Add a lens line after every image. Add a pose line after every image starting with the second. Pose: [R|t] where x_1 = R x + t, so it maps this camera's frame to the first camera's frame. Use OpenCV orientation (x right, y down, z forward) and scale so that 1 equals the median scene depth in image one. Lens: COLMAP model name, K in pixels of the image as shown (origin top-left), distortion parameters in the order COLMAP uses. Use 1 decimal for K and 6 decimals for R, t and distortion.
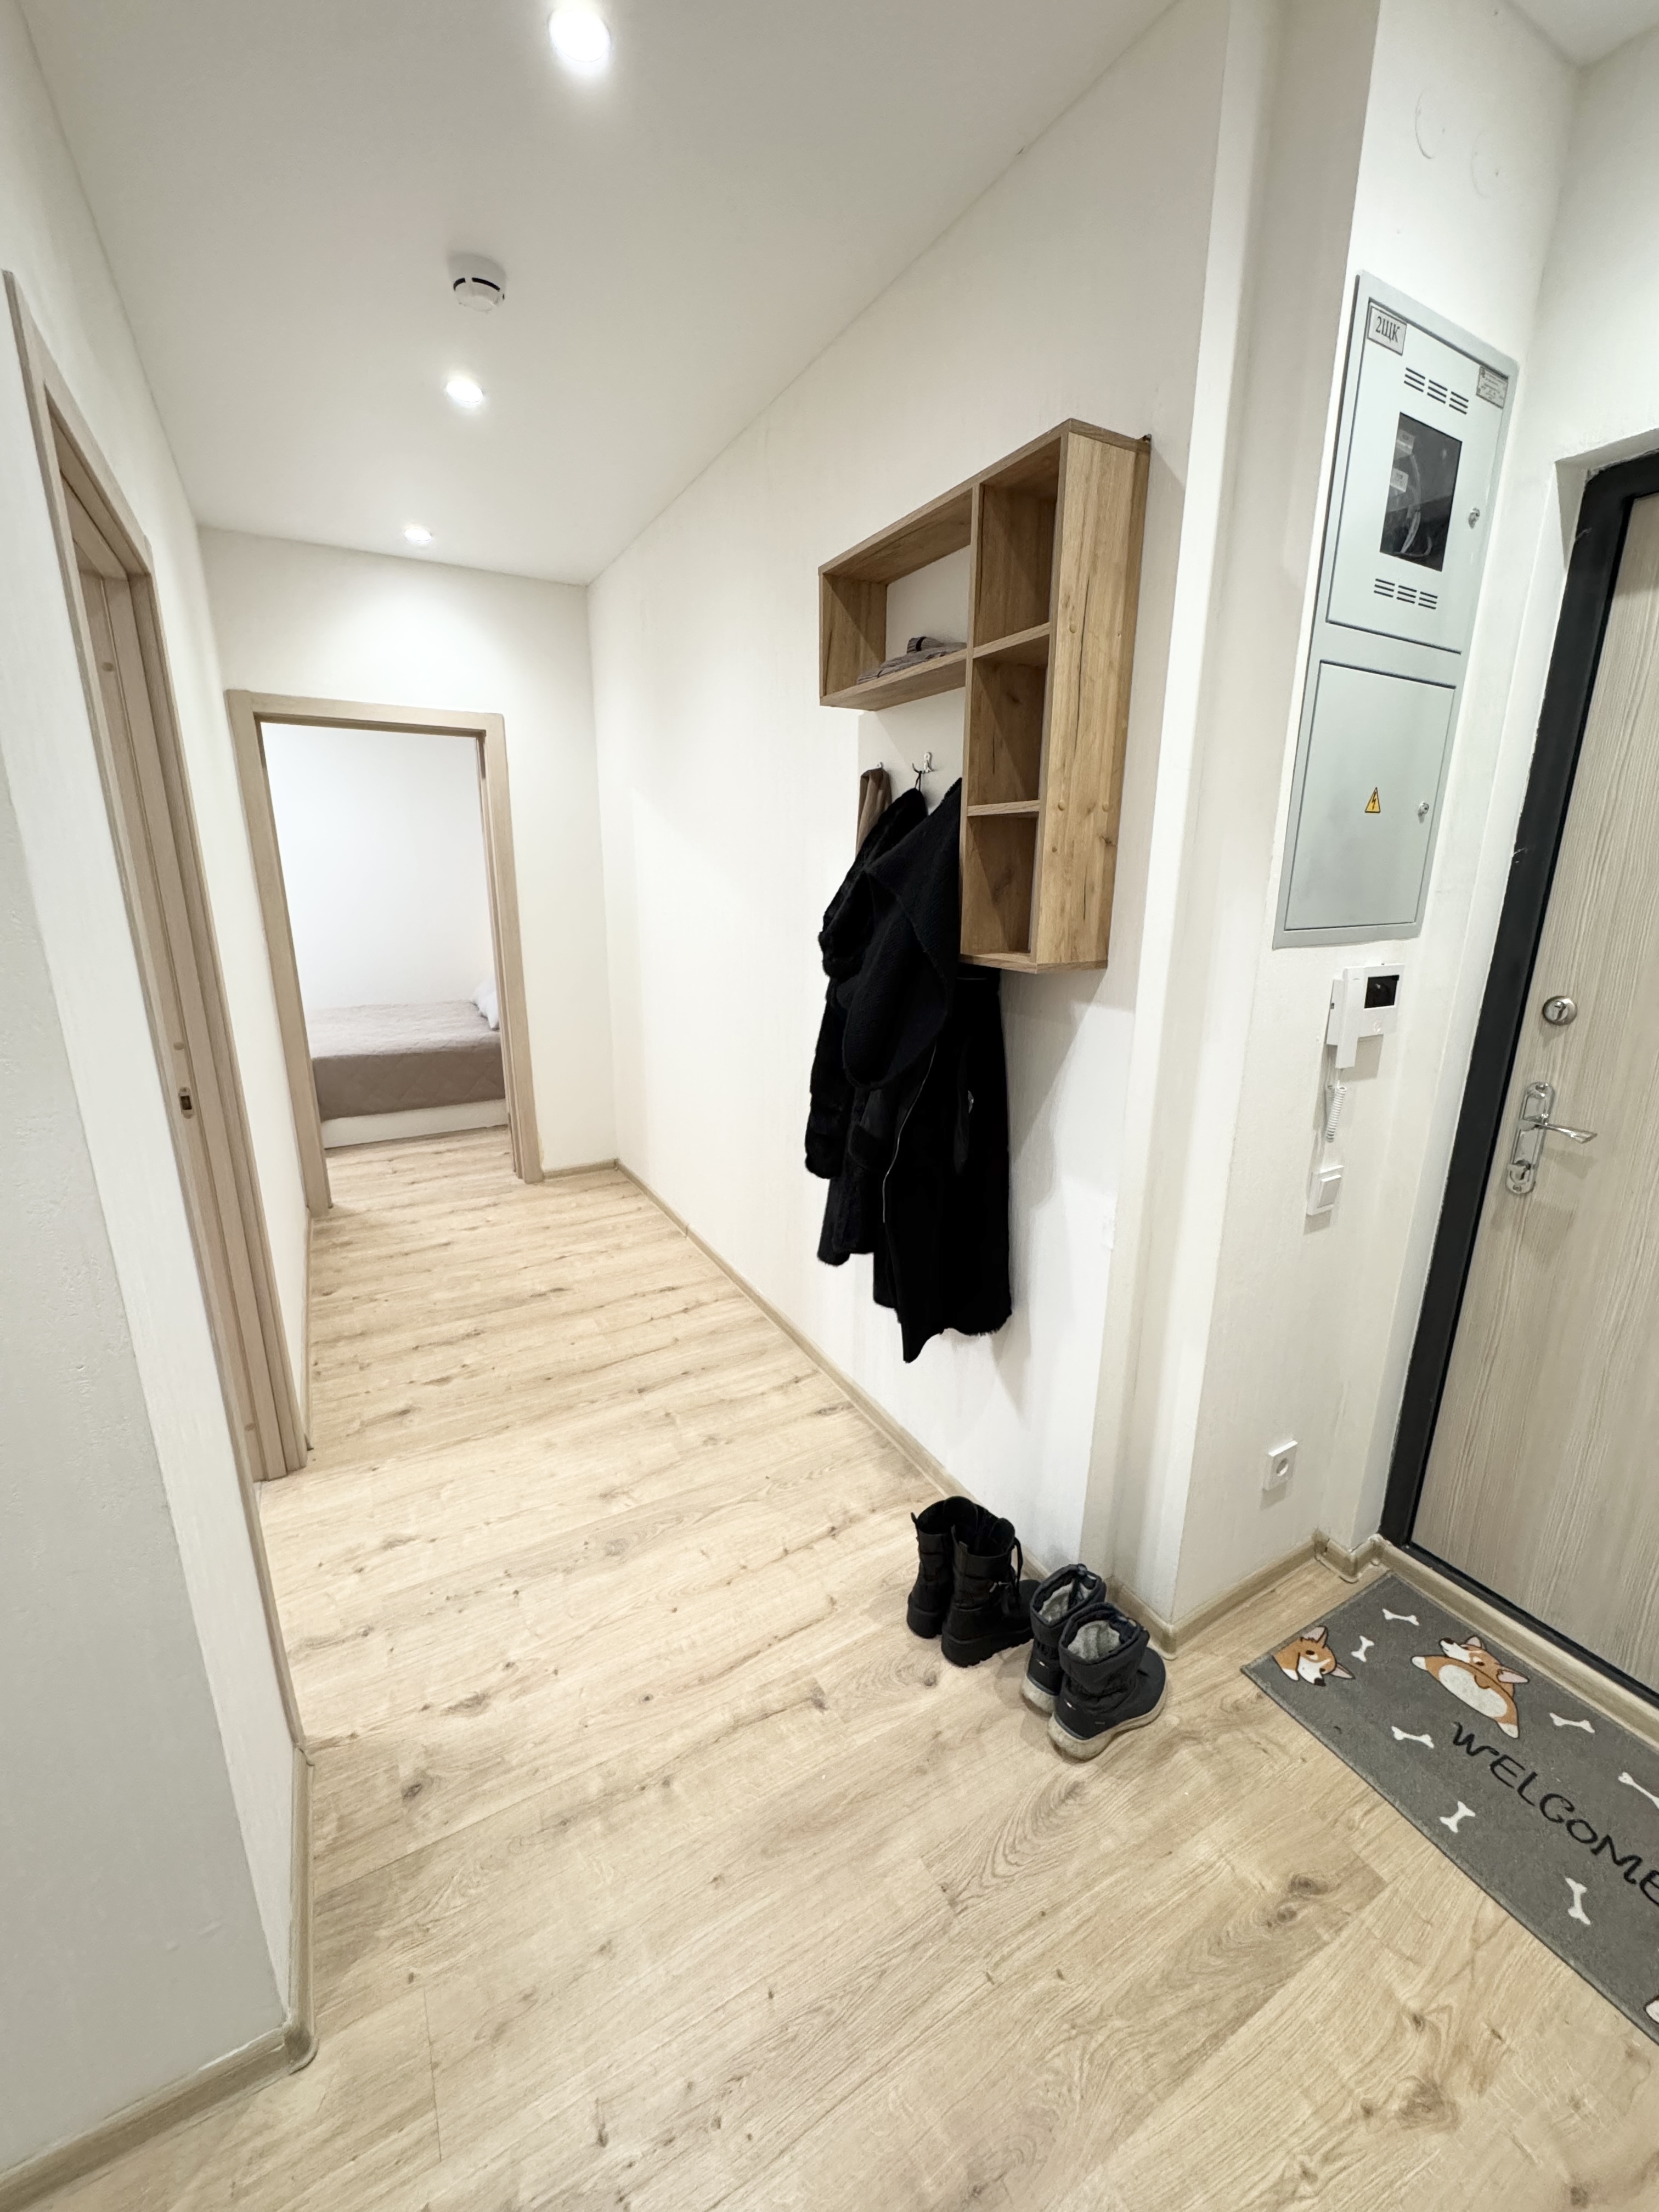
lens RADIAL K [[886.5, 0, 833.7], [0, 886.5, 1102.4], [0, 0, 1]] dist [-0.000344, 0.000614]
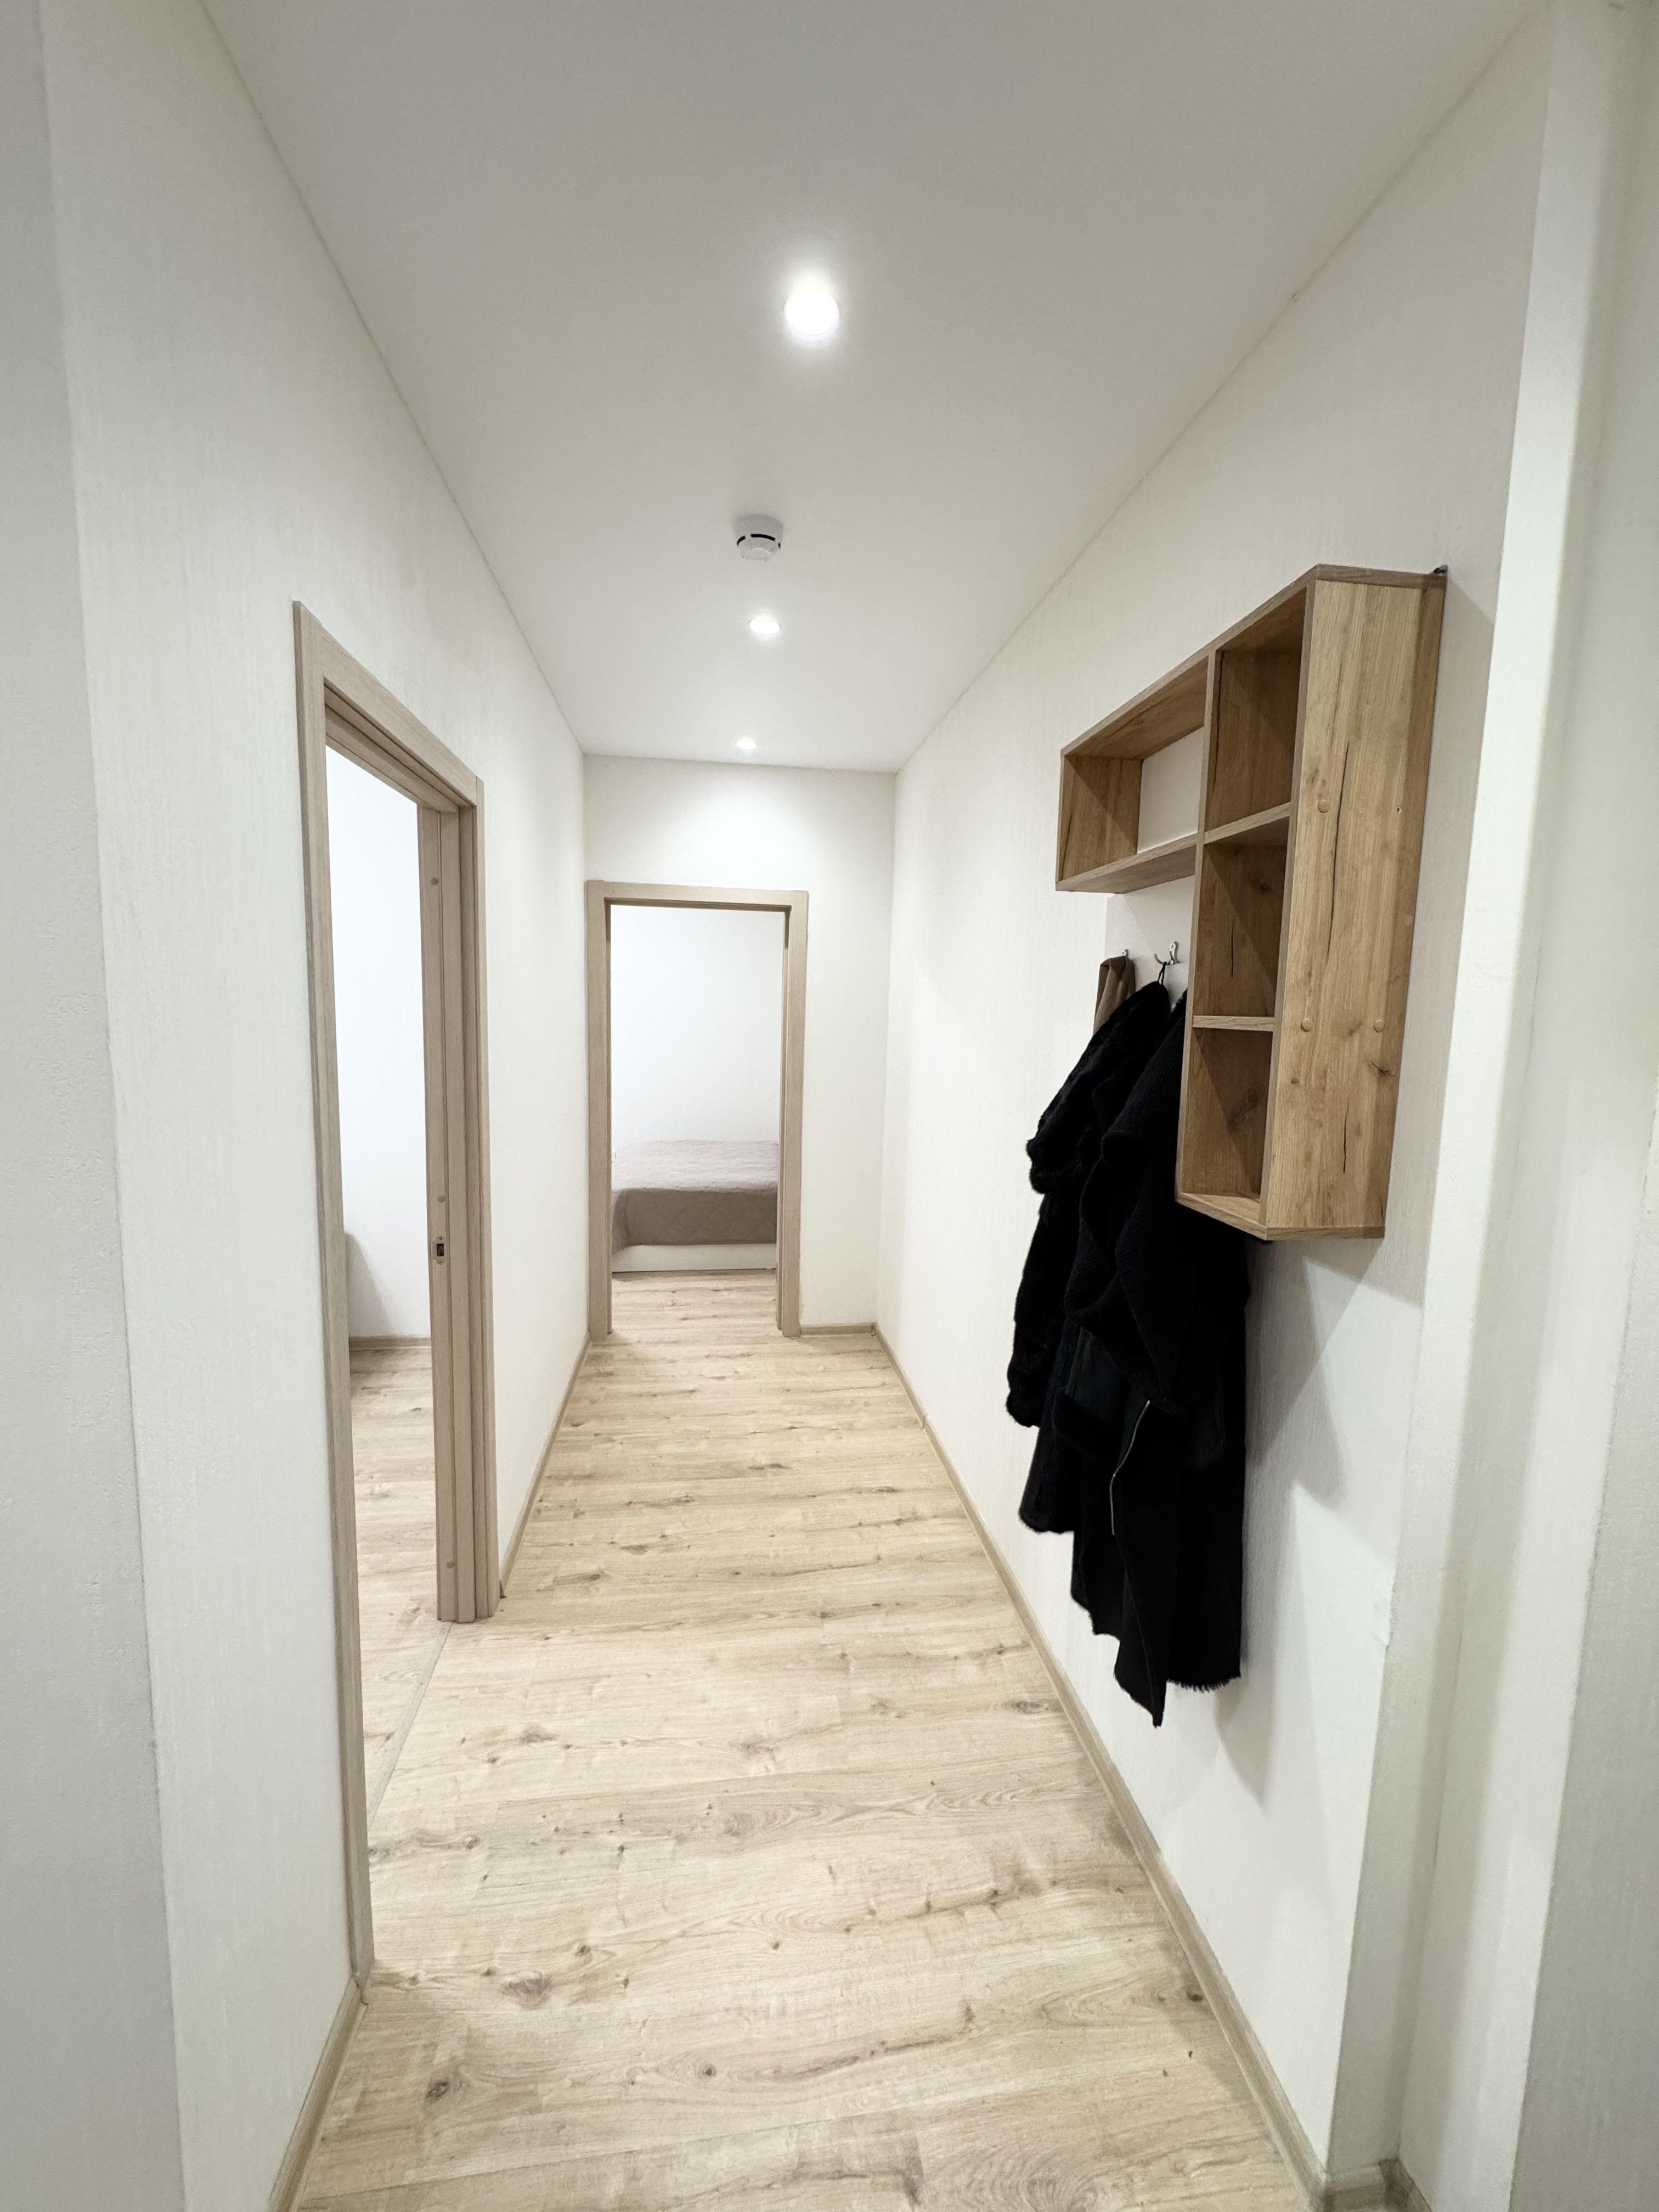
lens RADIAL K [[886.5, 0, 833.7], [0, 886.5, 1102.4], [0, 0, 1]] dist [-0.000344, 0.000614]
pose [[0.929388, 0.058581, -0.364425, 0.135529], [-0.114336, 0.984453, -0.133339, -0.102773], [0.350948, 0.165591, 0.921637, 0.142047]]
